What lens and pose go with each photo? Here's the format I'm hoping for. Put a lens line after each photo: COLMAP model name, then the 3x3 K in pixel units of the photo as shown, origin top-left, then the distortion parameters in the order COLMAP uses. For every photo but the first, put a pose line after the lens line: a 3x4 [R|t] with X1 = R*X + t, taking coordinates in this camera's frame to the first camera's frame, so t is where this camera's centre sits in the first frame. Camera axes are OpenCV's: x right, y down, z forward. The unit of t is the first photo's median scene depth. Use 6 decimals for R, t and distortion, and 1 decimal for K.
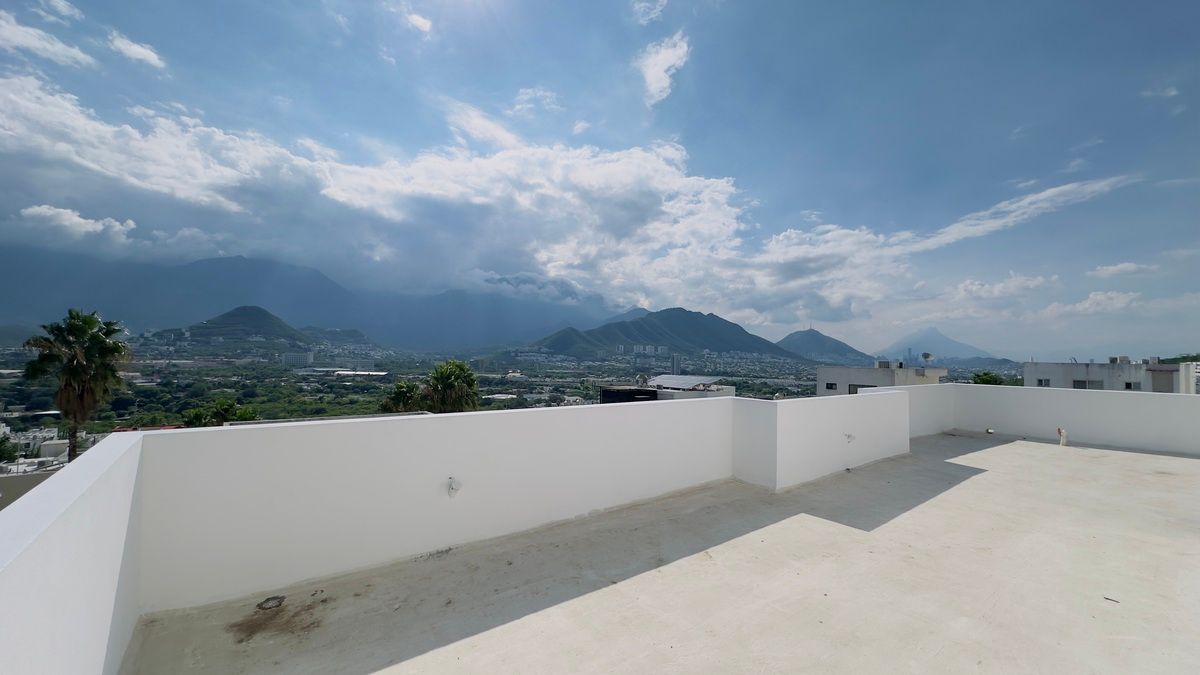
lens RADIAL K [[480.3, 0, 600.0], [0, 480.3, 337.5], [0, 0, 1]] dist [-0.002433, -0.000220]
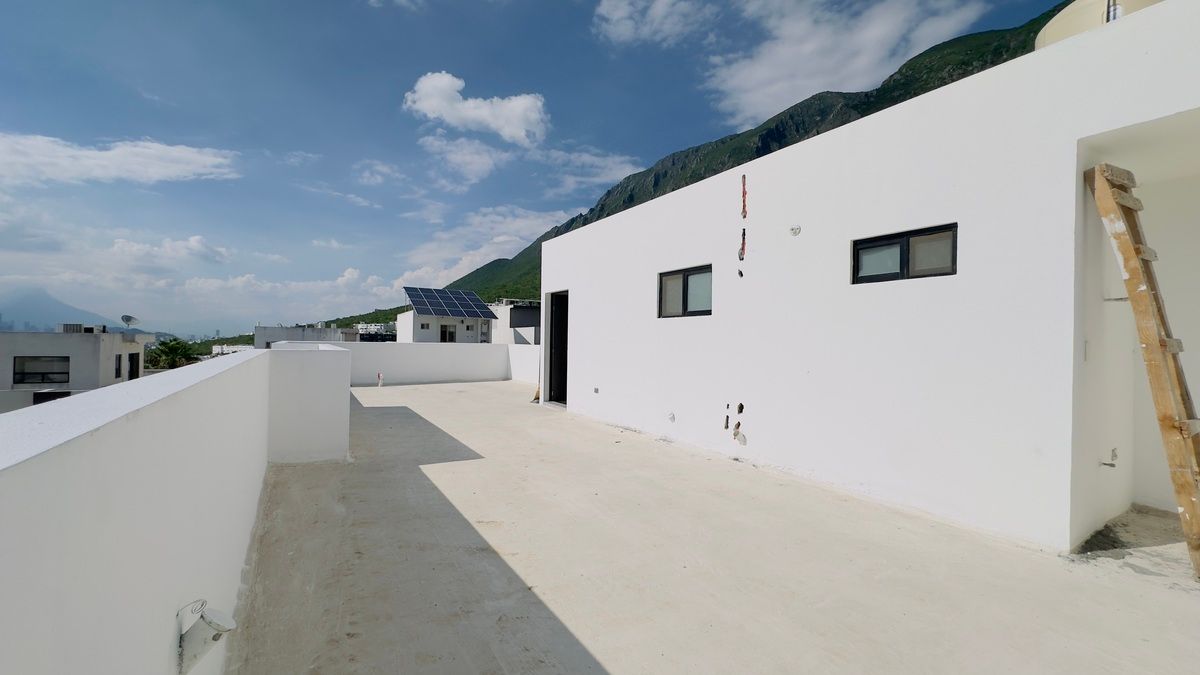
lens RADIAL K [[480.3, 0, 600.0], [0, 480.3, 337.5], [0, 0, 1]] dist [-0.002433, -0.000220]
pose [[0.090117, -0.005400, 0.995917, -0.435550], [-0.055004, 0.998432, 0.010391, 0.091909], [-0.994411, -0.055716, 0.089678, 0.575127]]
